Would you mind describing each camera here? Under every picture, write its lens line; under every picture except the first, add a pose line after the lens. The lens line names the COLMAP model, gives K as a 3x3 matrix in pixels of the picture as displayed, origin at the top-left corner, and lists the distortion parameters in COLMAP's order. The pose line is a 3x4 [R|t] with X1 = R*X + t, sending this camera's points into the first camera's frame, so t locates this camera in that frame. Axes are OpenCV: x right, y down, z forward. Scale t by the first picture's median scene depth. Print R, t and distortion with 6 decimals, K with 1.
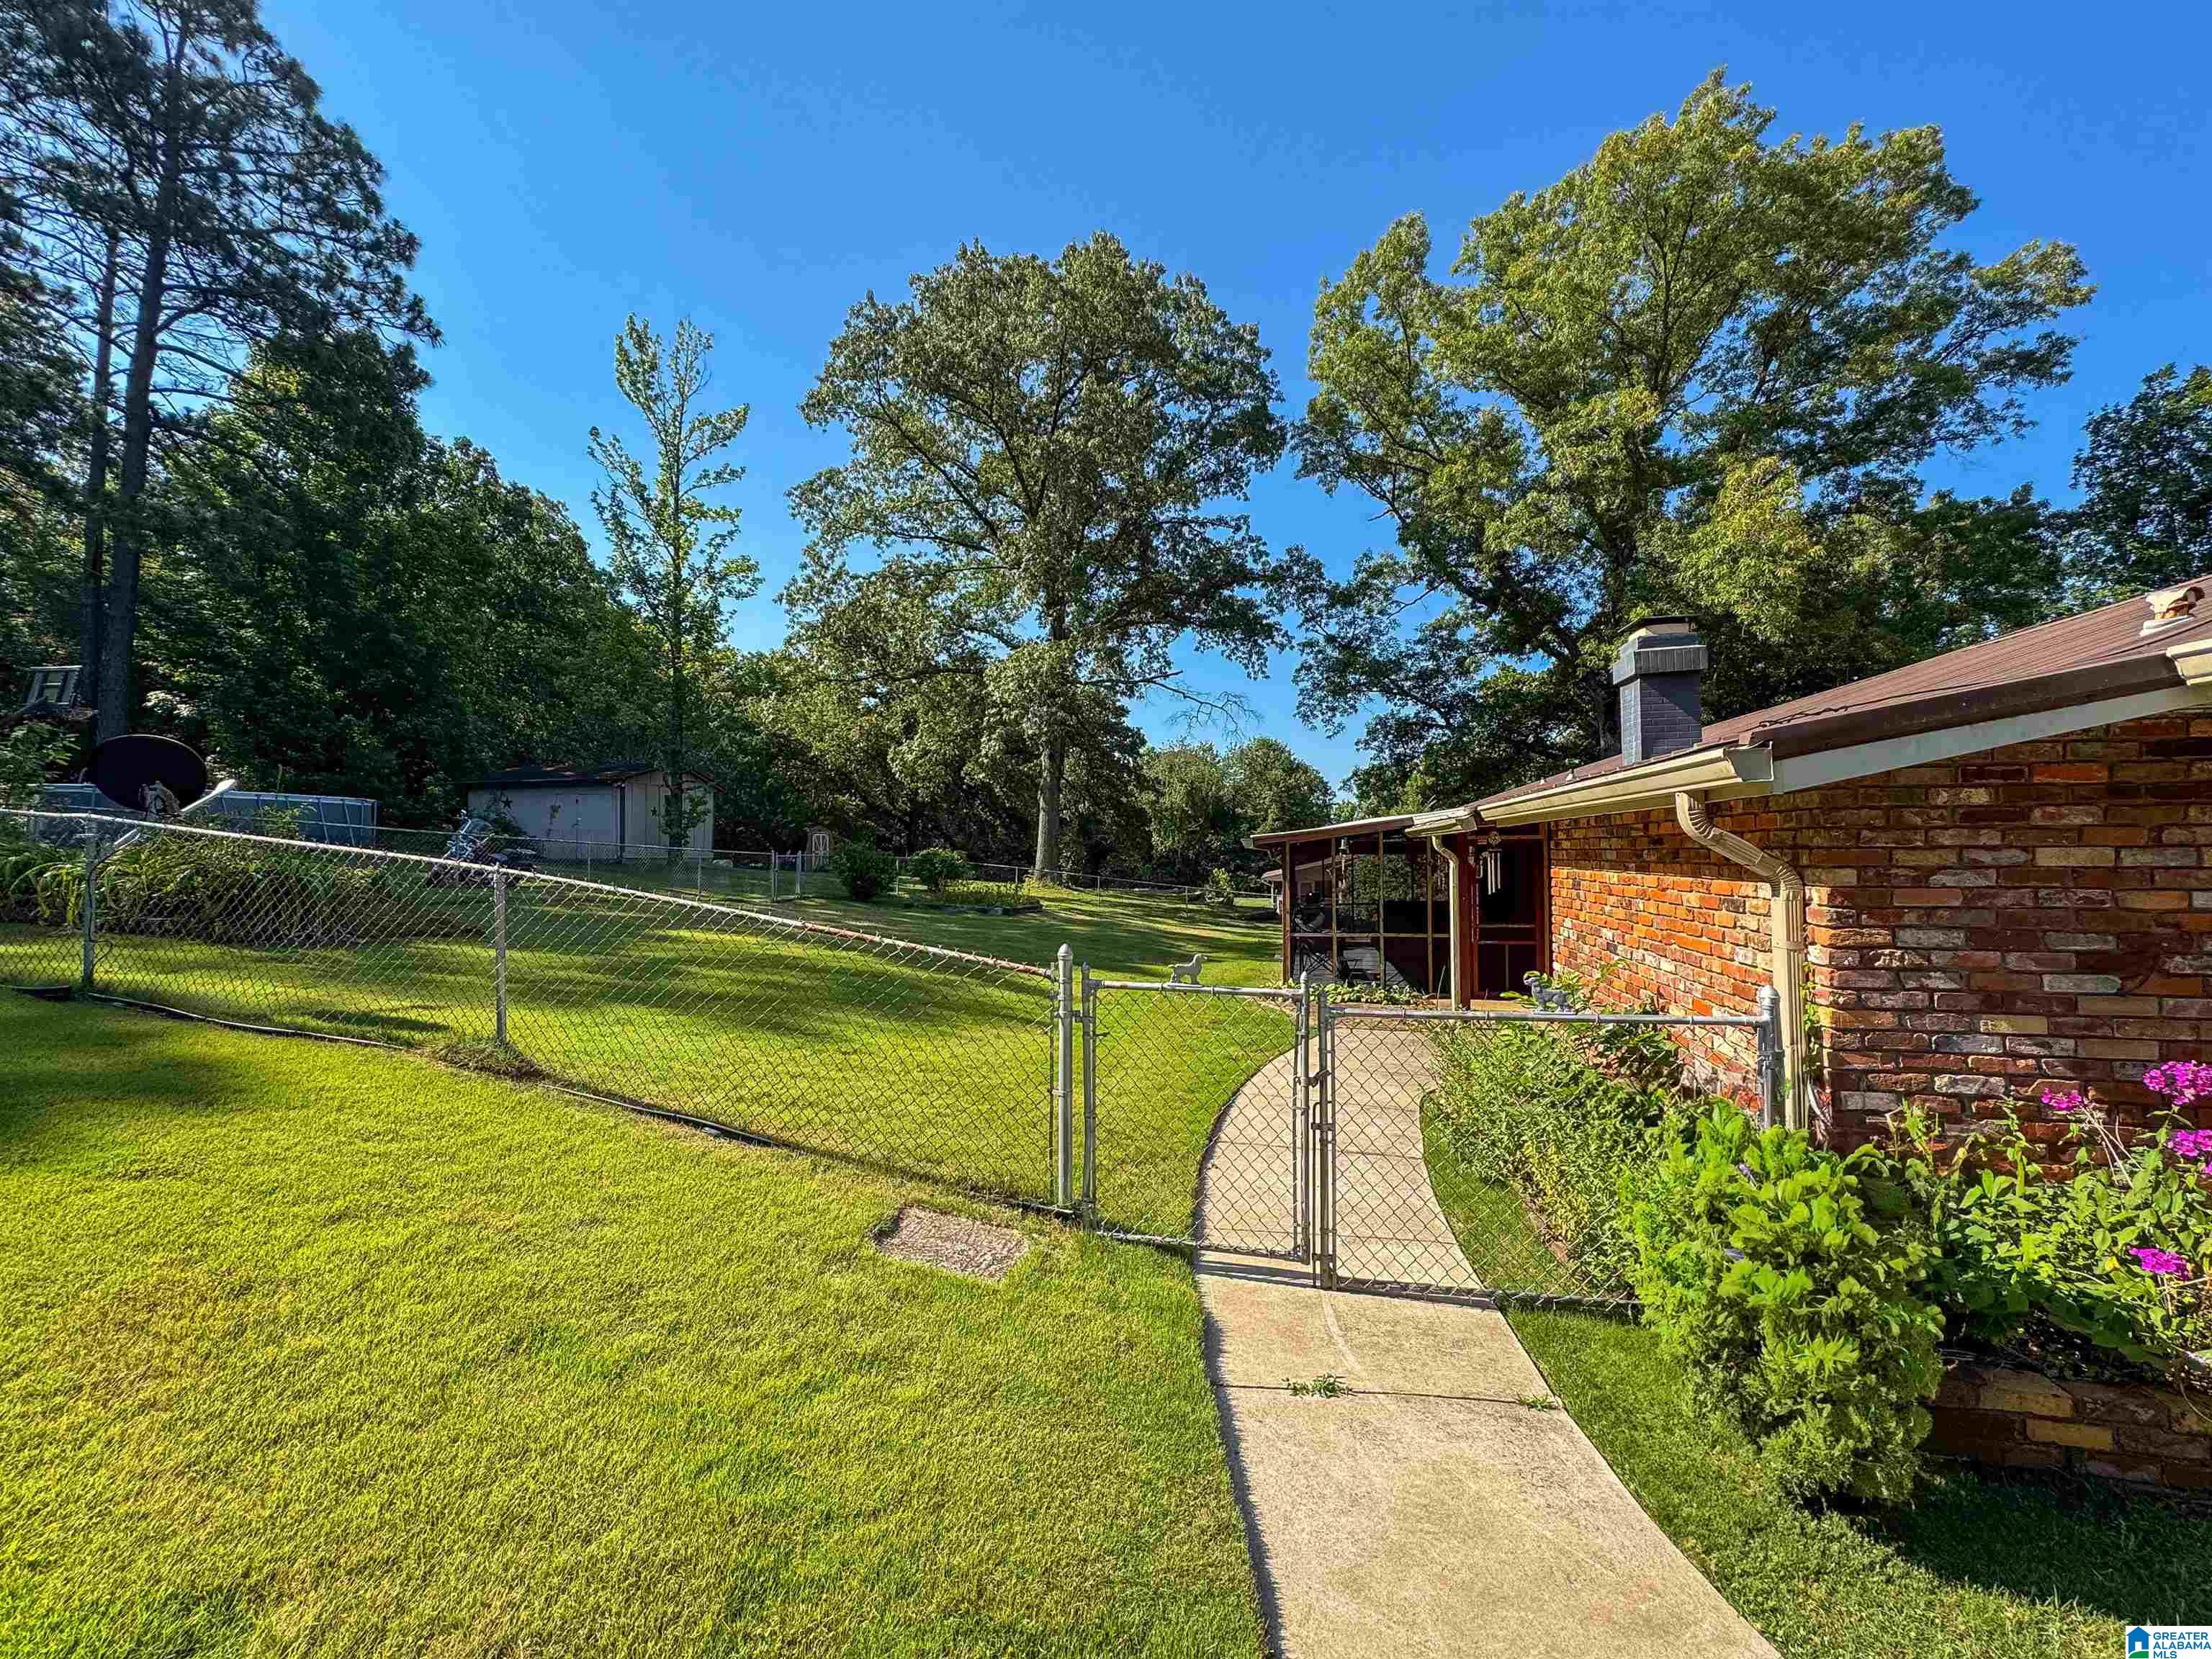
lens RADIAL K [[892.7, 0, 1113.8], [0, 892.7, 828.6], [0, 0, 1]] dist [-0.003411, -0.000942]
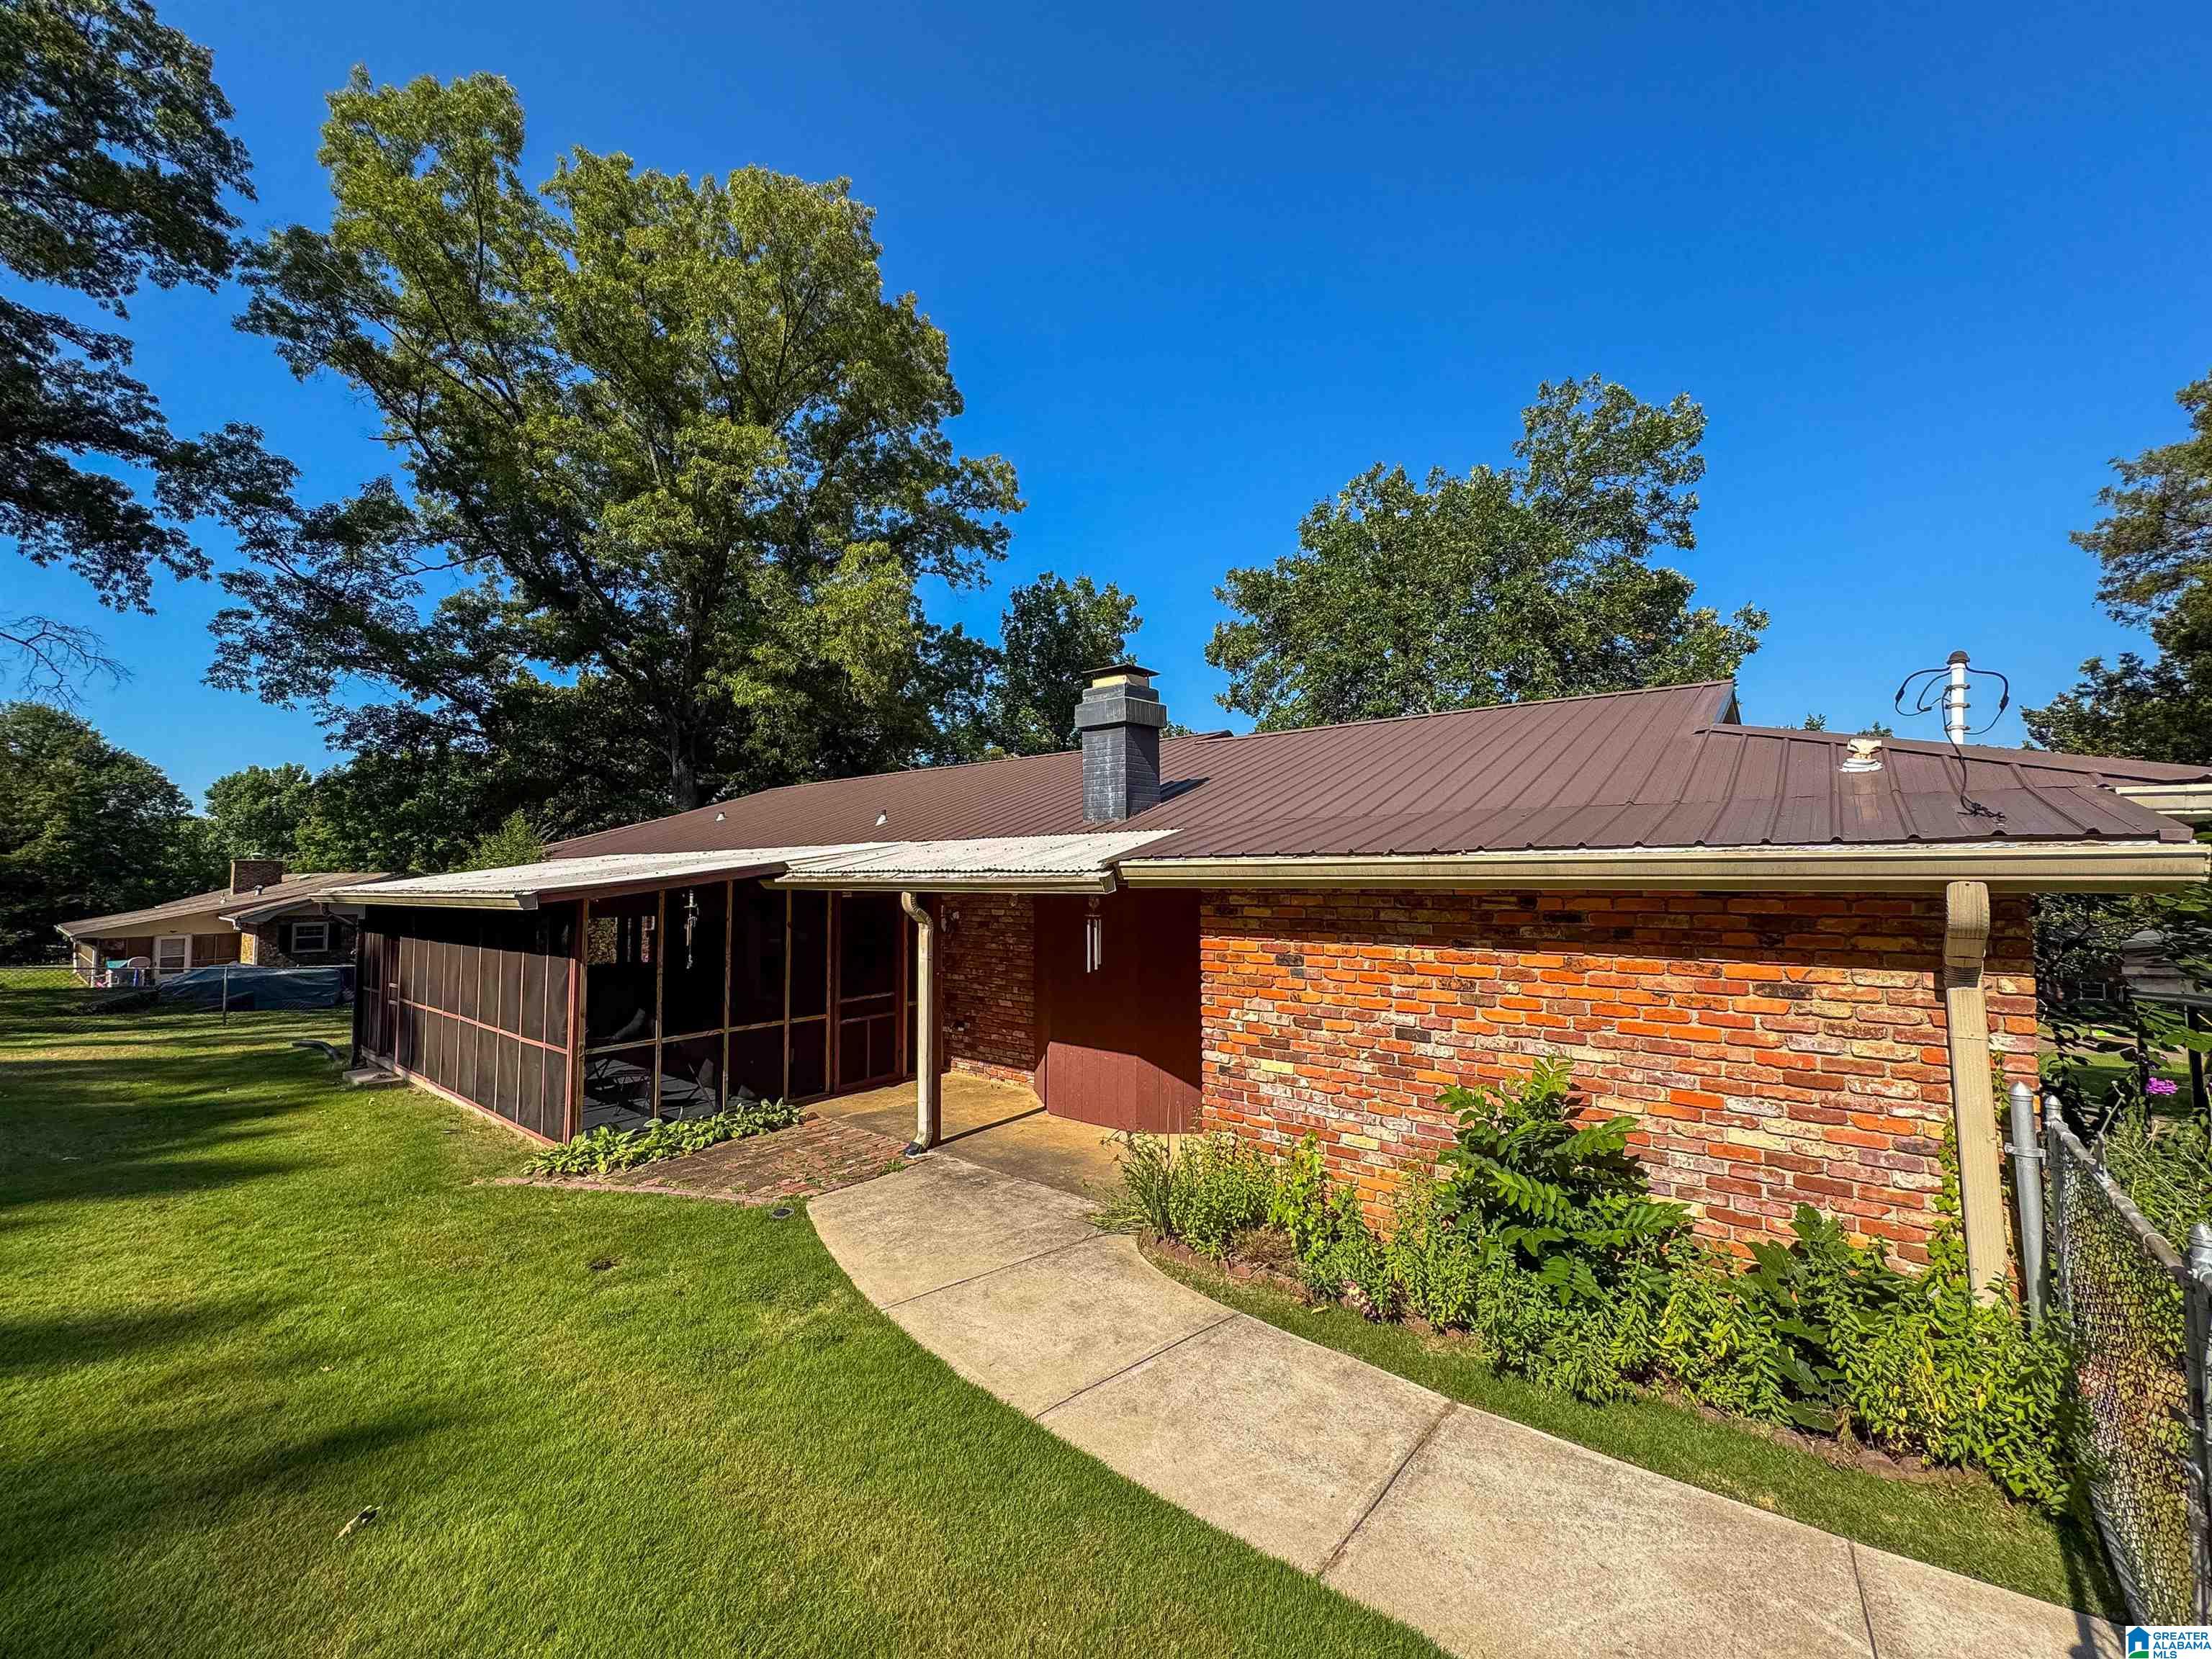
lens RADIAL K [[892.7, 0, 1078.9], [0, 892.7, 828.9], [0, 0, 1]] dist [-0.003411, -0.000942]
pose [[0.465008, 0.058424, 0.883377, -0.088445], [-0.024244, 0.998286, -0.053261, -0.003490], [-0.884975, 0.003350, 0.465627, 0.200993]]
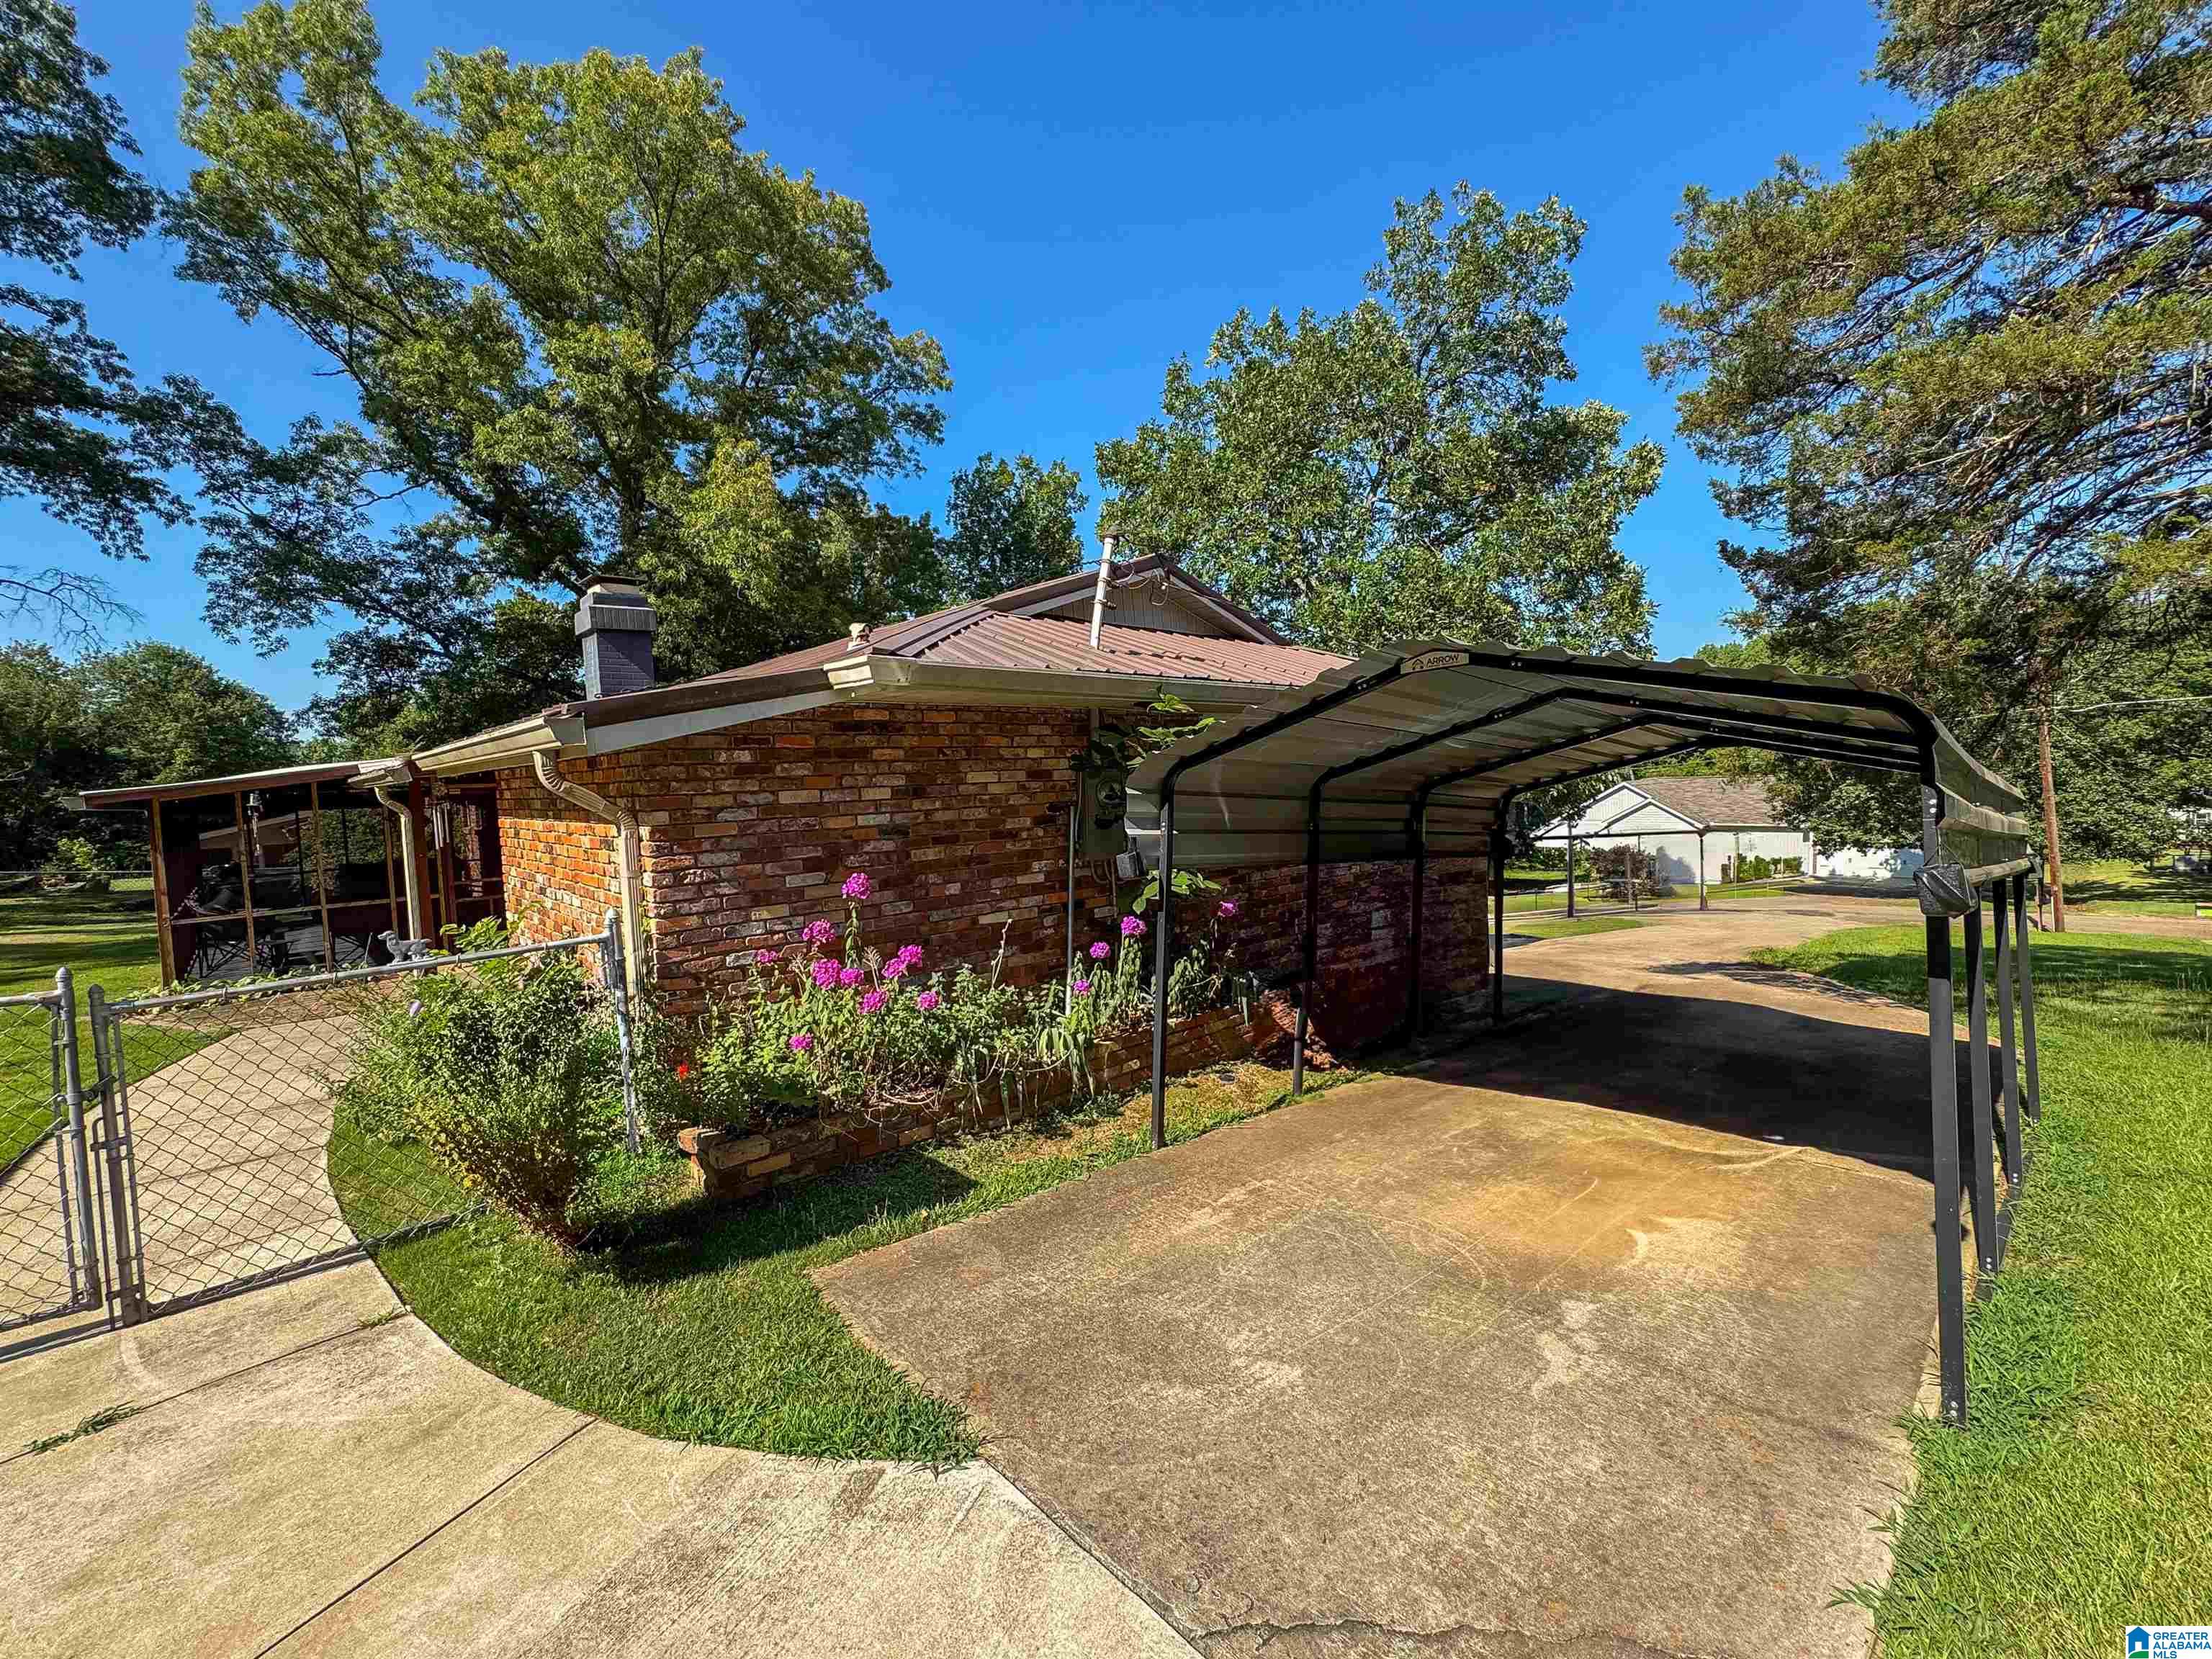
lens RADIAL K [[892.7, 0, 1091.0], [0, 892.7, 836.0], [0, 0, 1]] dist [-0.003411, -0.000942]
pose [[0.562853, -0.075659, 0.823087, 0.002238], [0.014383, 0.996548, 0.081769, -0.000415], [-0.826432, -0.034186, 0.561998, -0.006080]]
